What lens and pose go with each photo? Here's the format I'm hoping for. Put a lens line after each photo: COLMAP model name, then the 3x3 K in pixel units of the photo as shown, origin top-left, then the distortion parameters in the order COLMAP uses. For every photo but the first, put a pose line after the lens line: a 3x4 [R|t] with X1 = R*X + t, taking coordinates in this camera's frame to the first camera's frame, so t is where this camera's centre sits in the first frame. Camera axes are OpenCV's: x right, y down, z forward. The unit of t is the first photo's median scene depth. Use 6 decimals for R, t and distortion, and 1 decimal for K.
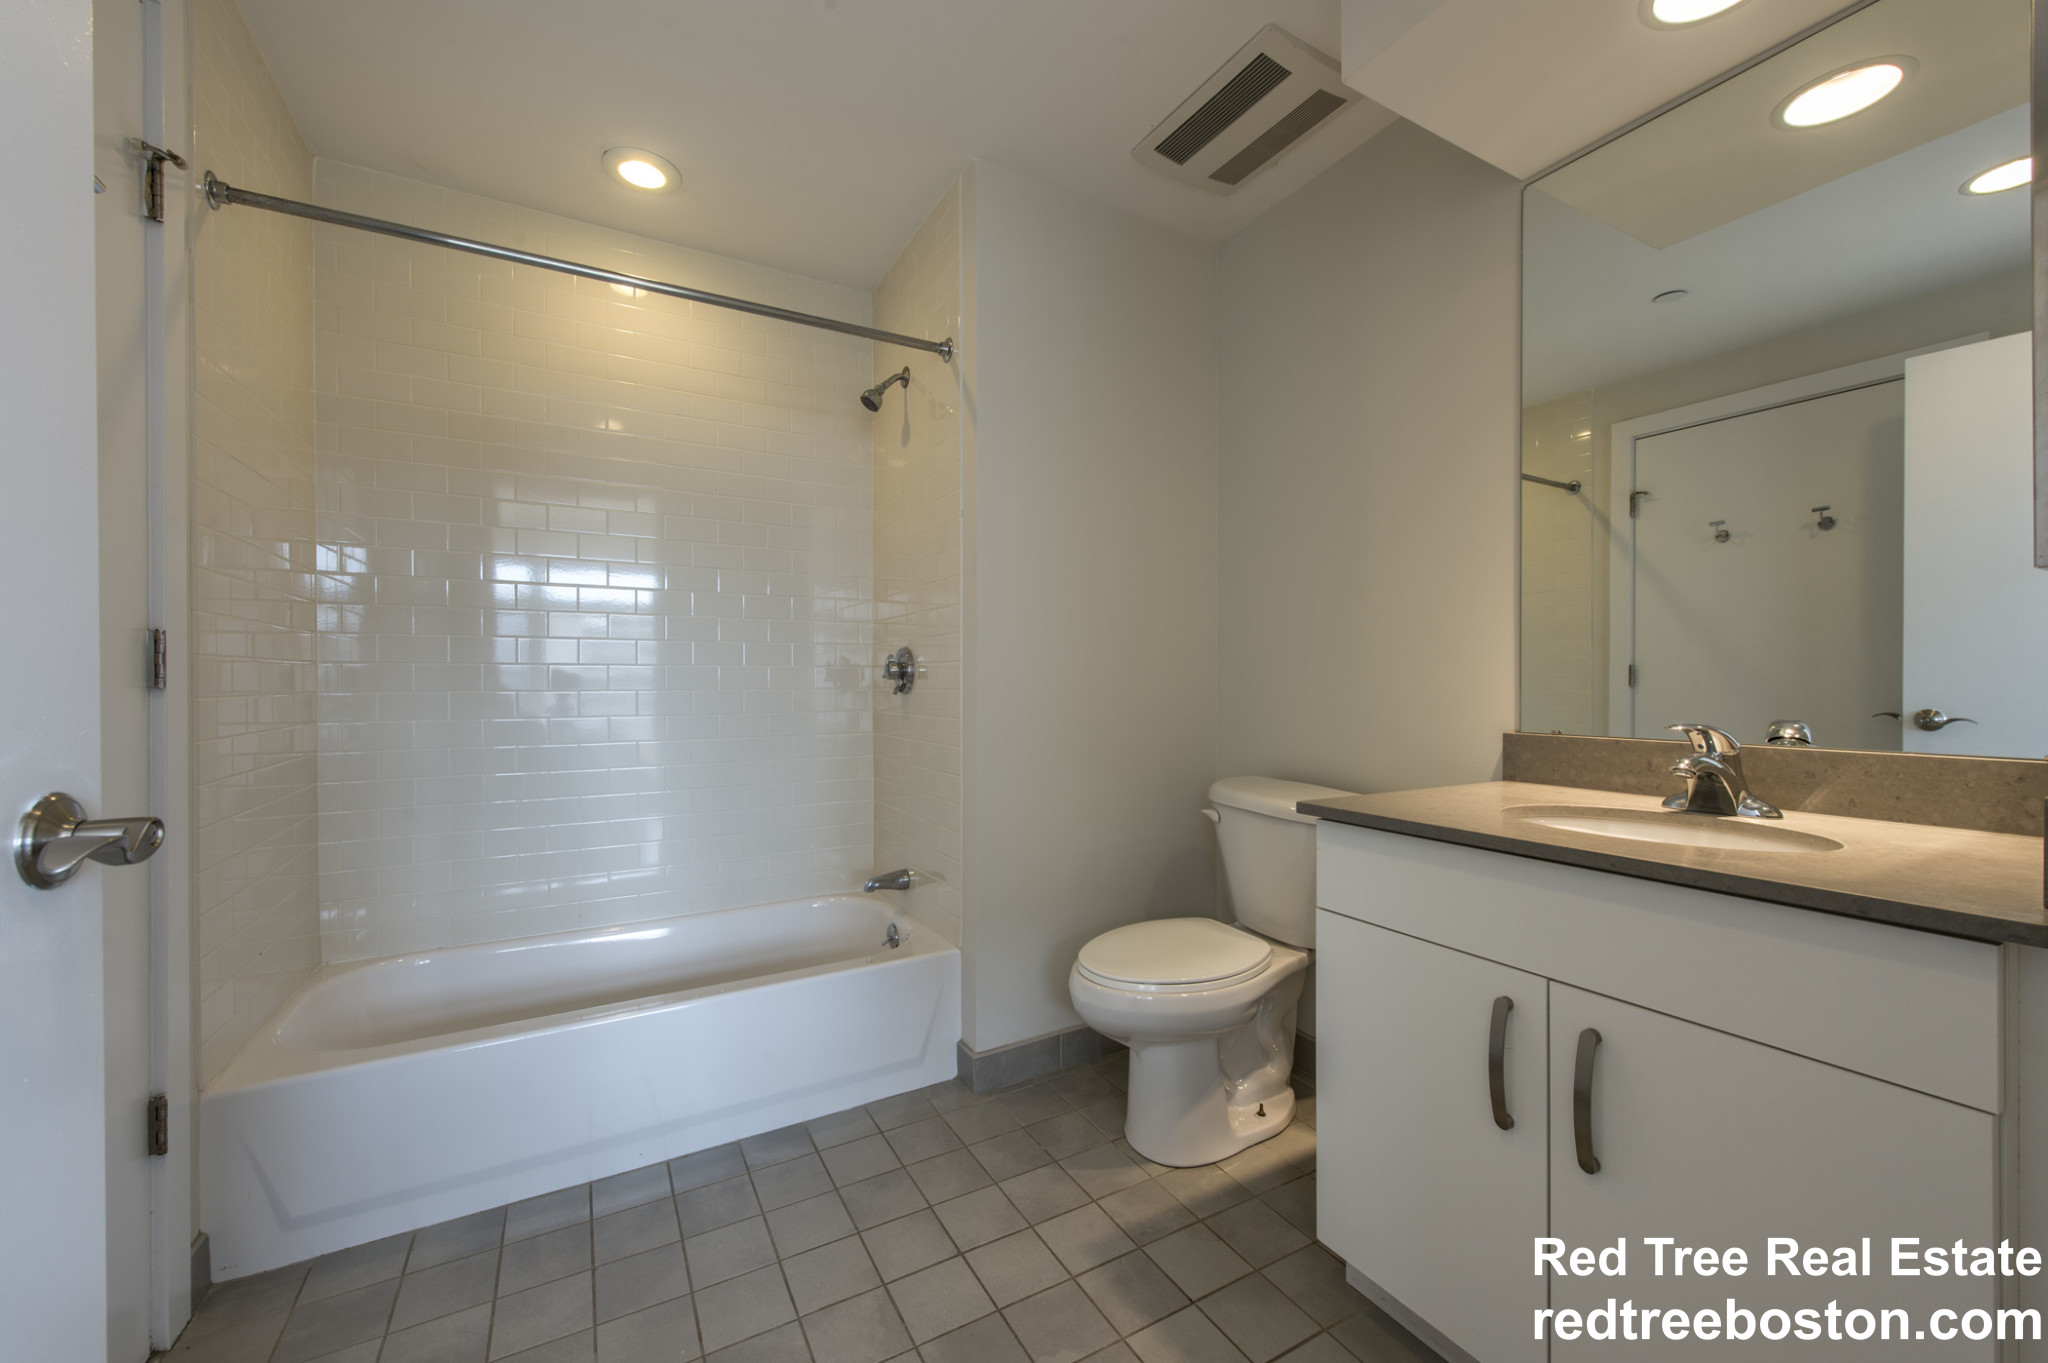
lens RADIAL K [[798.2, 0, 1024.0], [0, 798.2, 681.5], [0, 0, 1]] dist [0.000789, 0.000232]
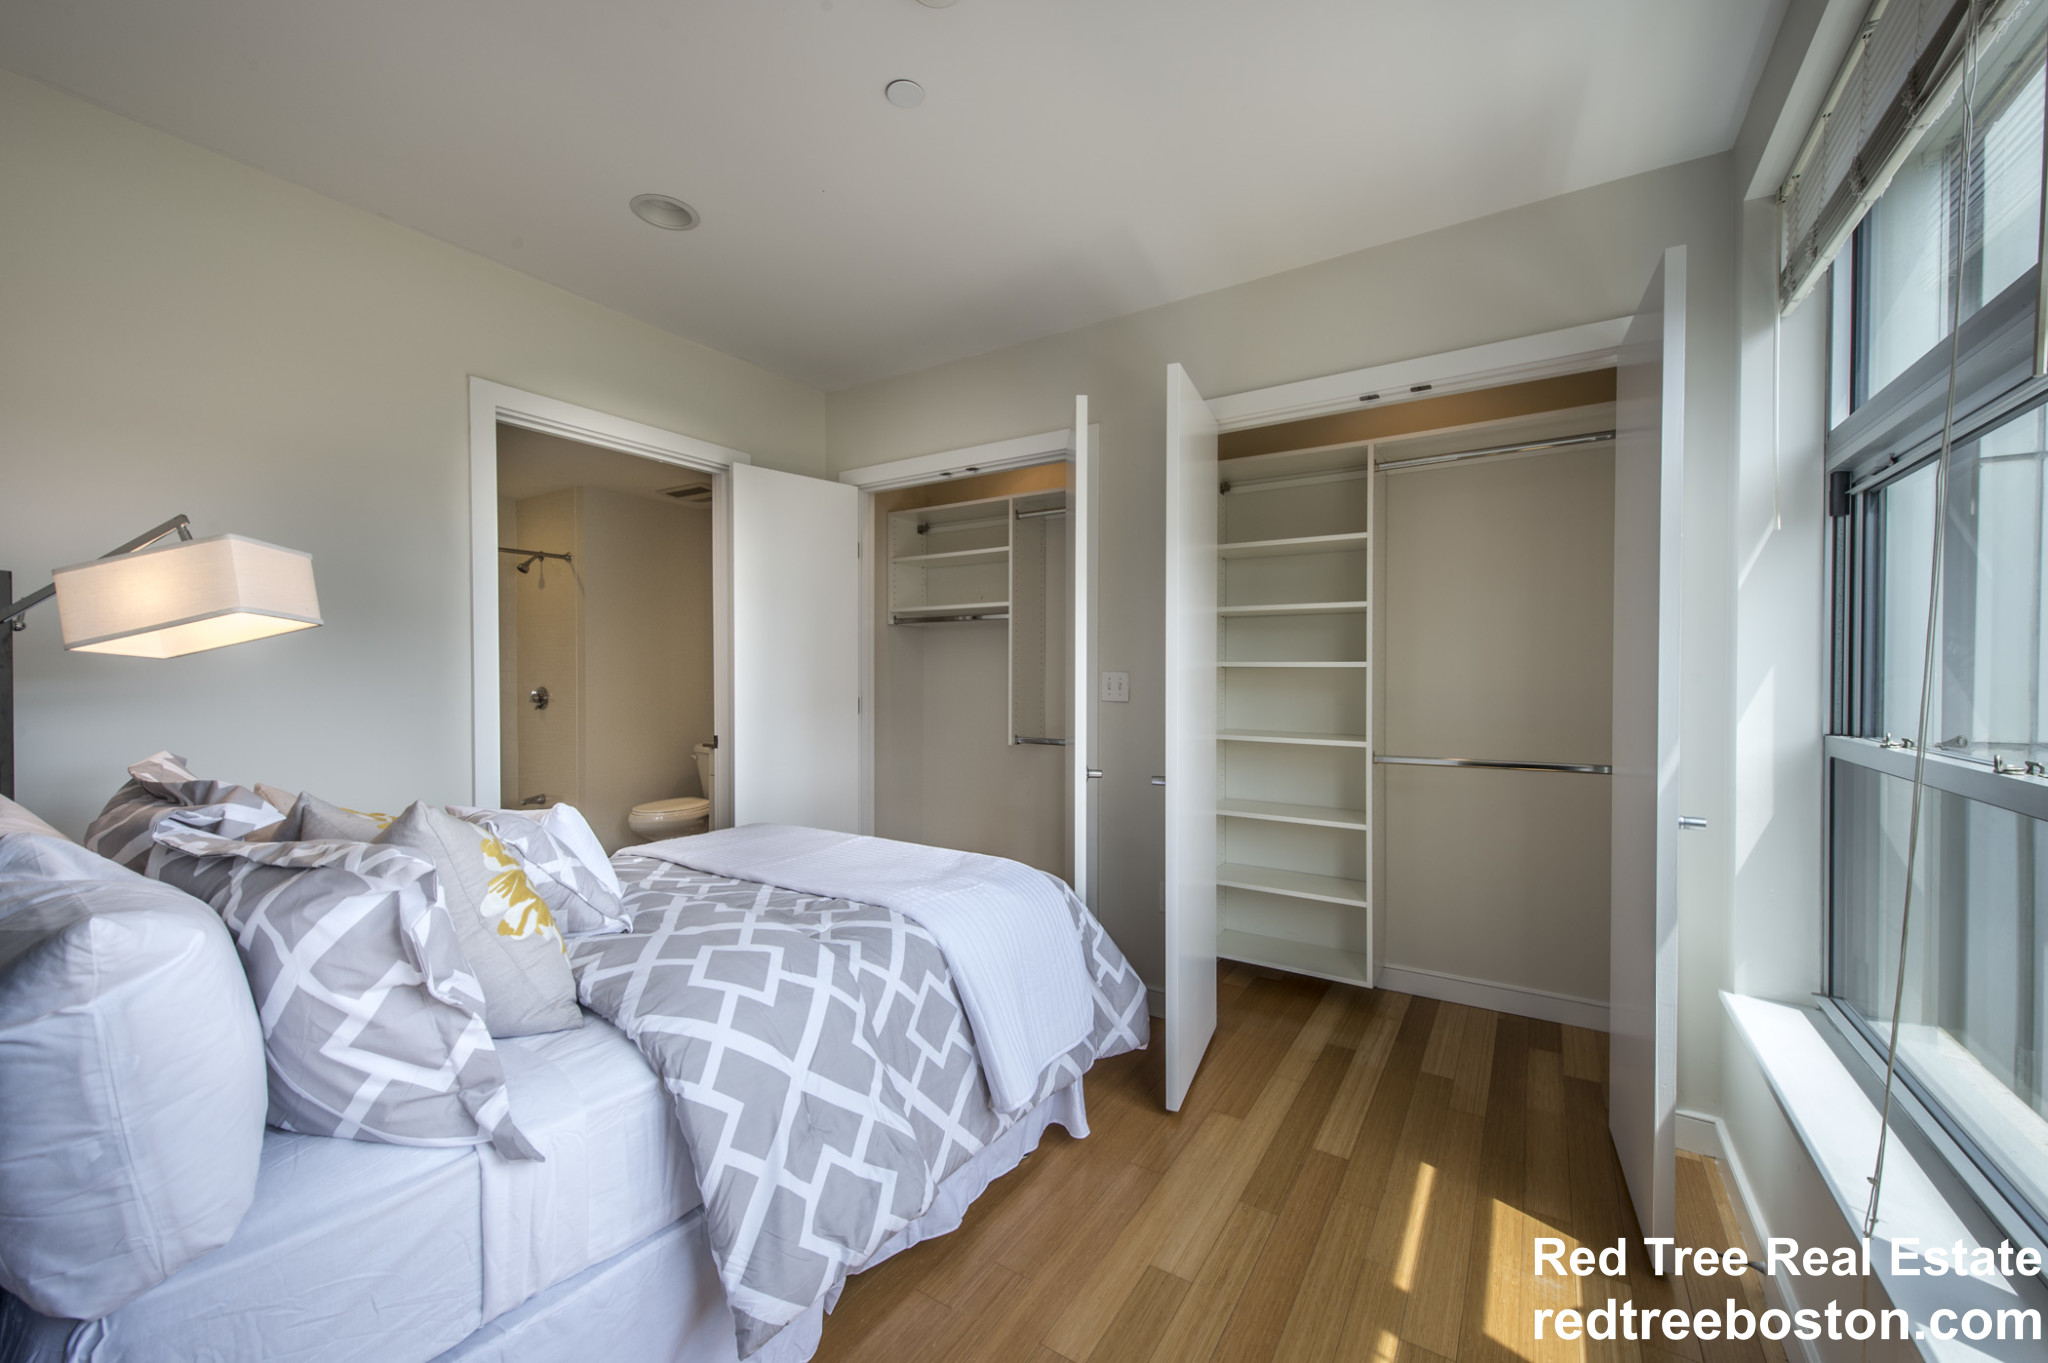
lens RADIAL K [[798.2, 0, 1024.0], [0, 798.2, 681.5], [0, 0, 1]] dist [0.000789, 0.000232]
pose [[0.884464, -0.007909, 0.466541, -0.009946], [0.004507, 0.999955, 0.008407, -0.069392], [-0.466586, -0.005333, 0.884460, -1.415169]]
